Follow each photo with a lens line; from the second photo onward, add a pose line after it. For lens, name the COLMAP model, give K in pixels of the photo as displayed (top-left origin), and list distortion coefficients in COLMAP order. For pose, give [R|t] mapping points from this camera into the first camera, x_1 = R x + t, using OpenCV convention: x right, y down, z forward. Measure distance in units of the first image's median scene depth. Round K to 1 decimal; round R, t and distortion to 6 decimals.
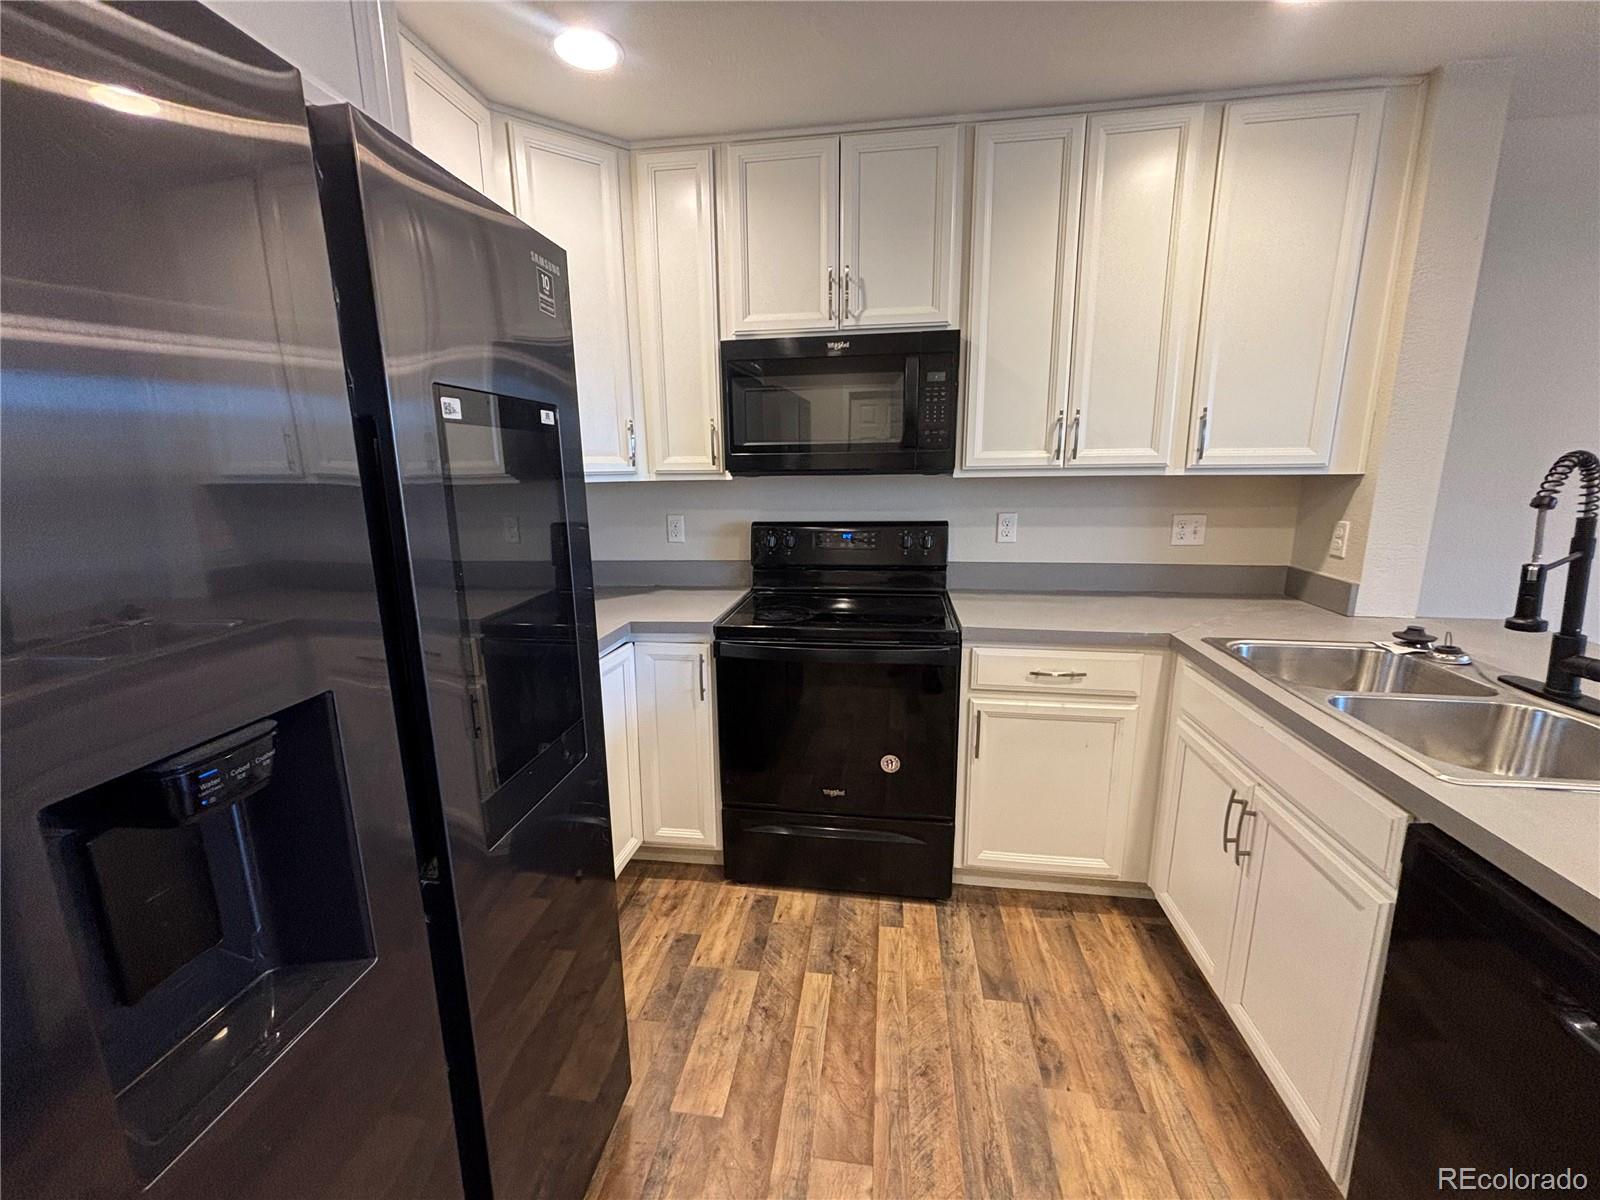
lens RADIAL K [[646.2, 0, 794.9], [0, 646.2, 596.2], [0, 0, 1]] dist [-0.002912, 0.000901]
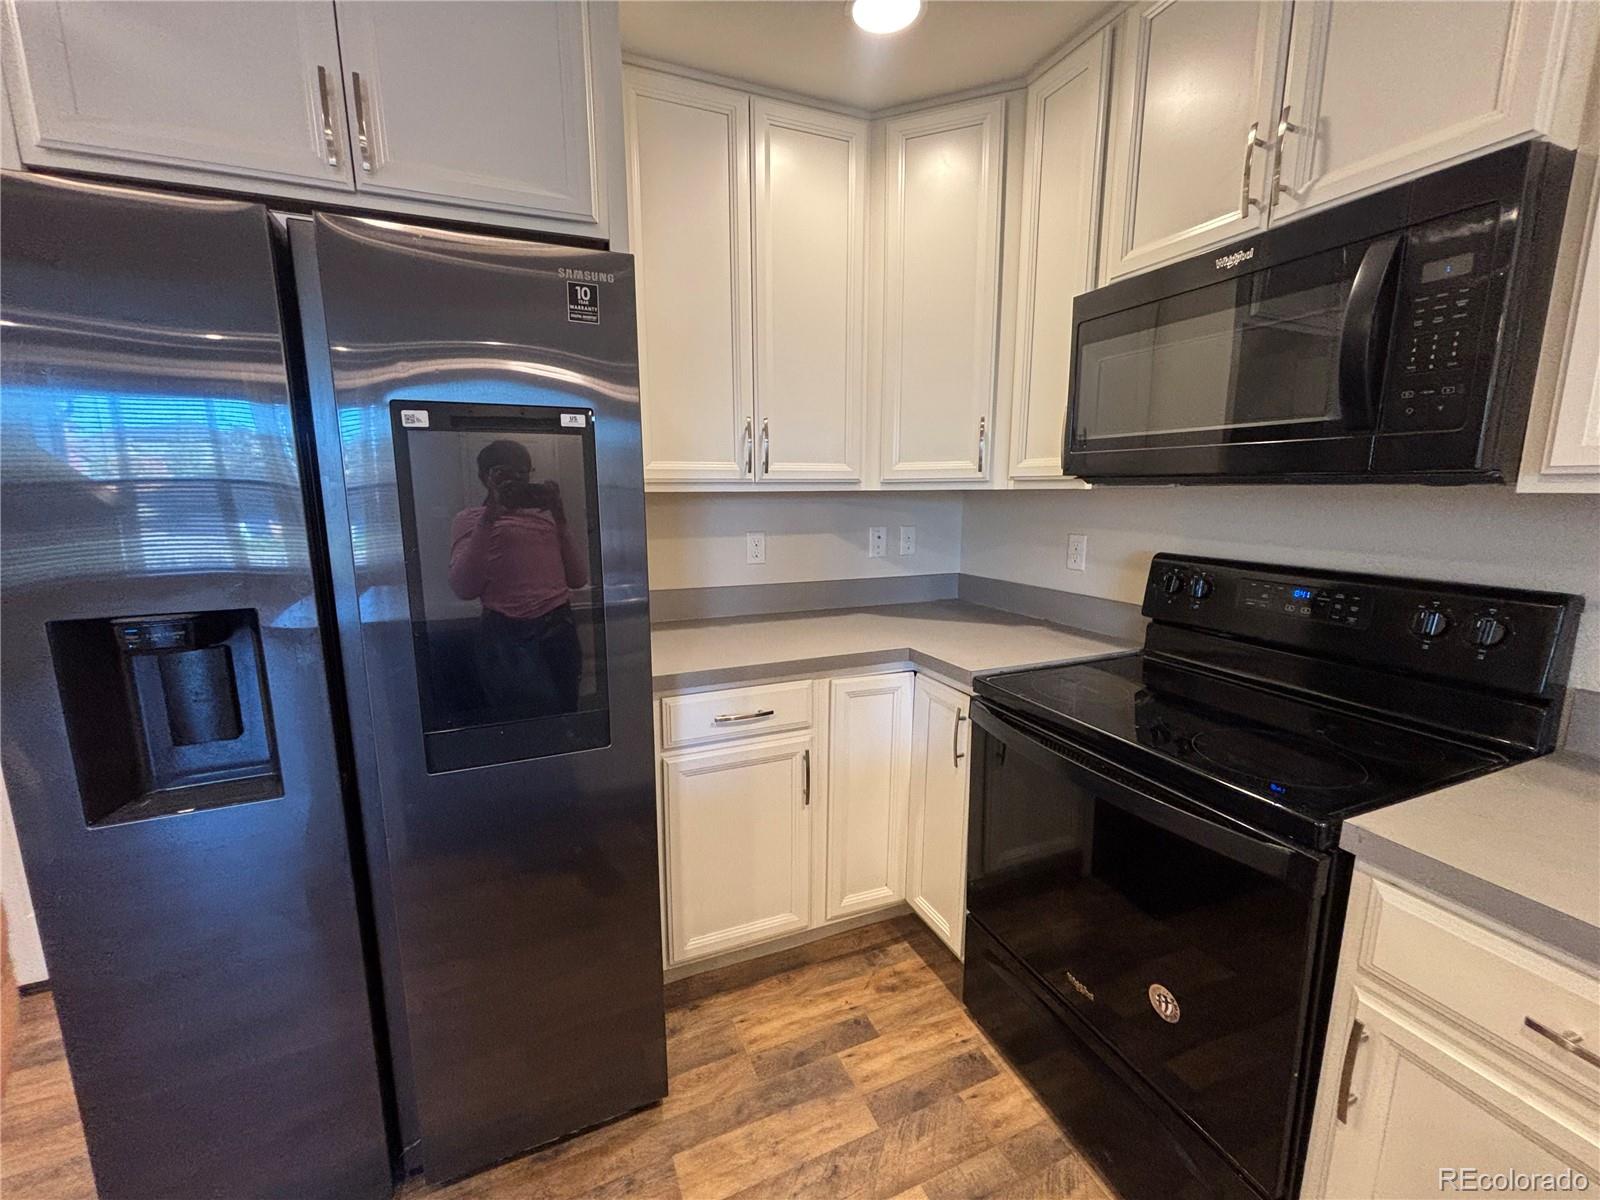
lens RADIAL K [[646.2, 0, 798.4], [0, 646.2, 595.8], [0, 0, 1]] dist [-0.002912, 0.000901]
pose [[0.519602, 0.155602, -0.840120, 0.418723], [-0.171765, 0.982226, 0.075688, -0.075213], [0.836965, 0.104975, 0.537094, 0.423525]]
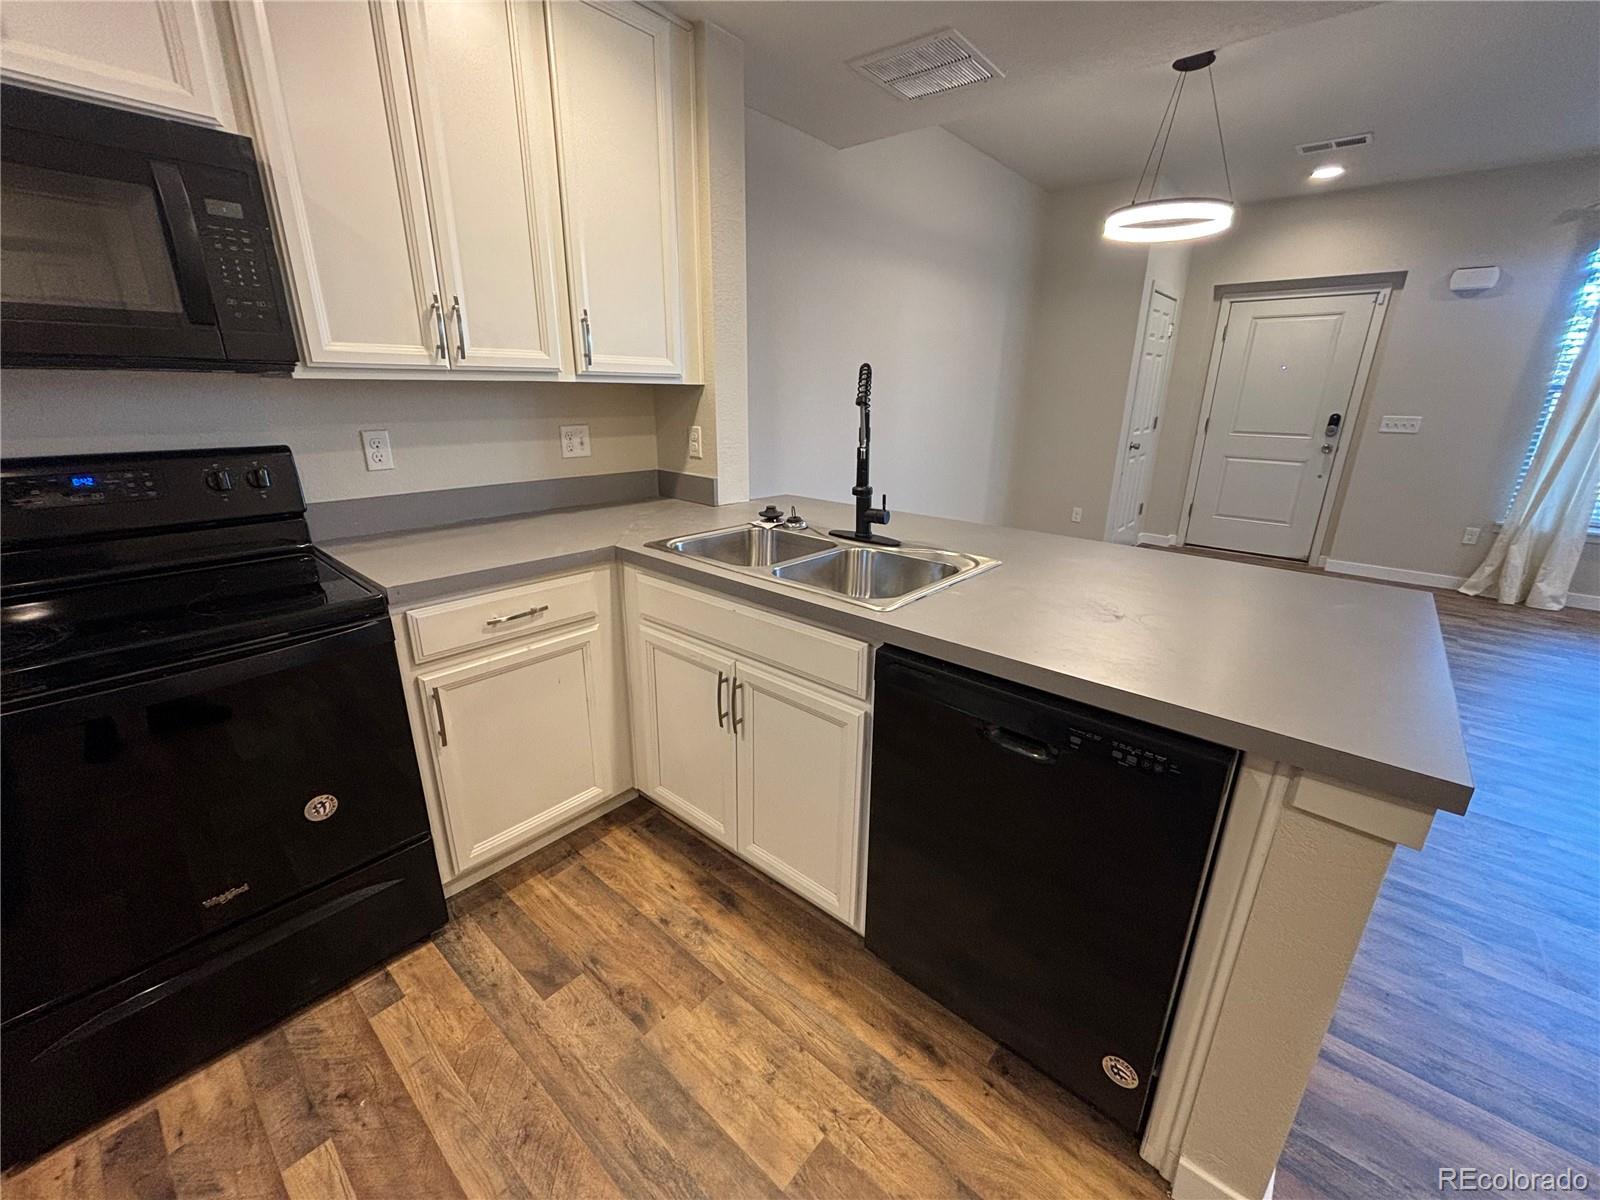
lens RADIAL K [[646.2, 0, 794.8], [0, 646.2, 596.2], [0, 0, 1]] dist [-0.002912, 0.000901]
pose [[0.536428, -0.240475, 0.808960, -0.085534], [0.146849, 0.970519, 0.191124, -0.014654], [-0.831072, 0.016270, 0.555927, 0.209351]]
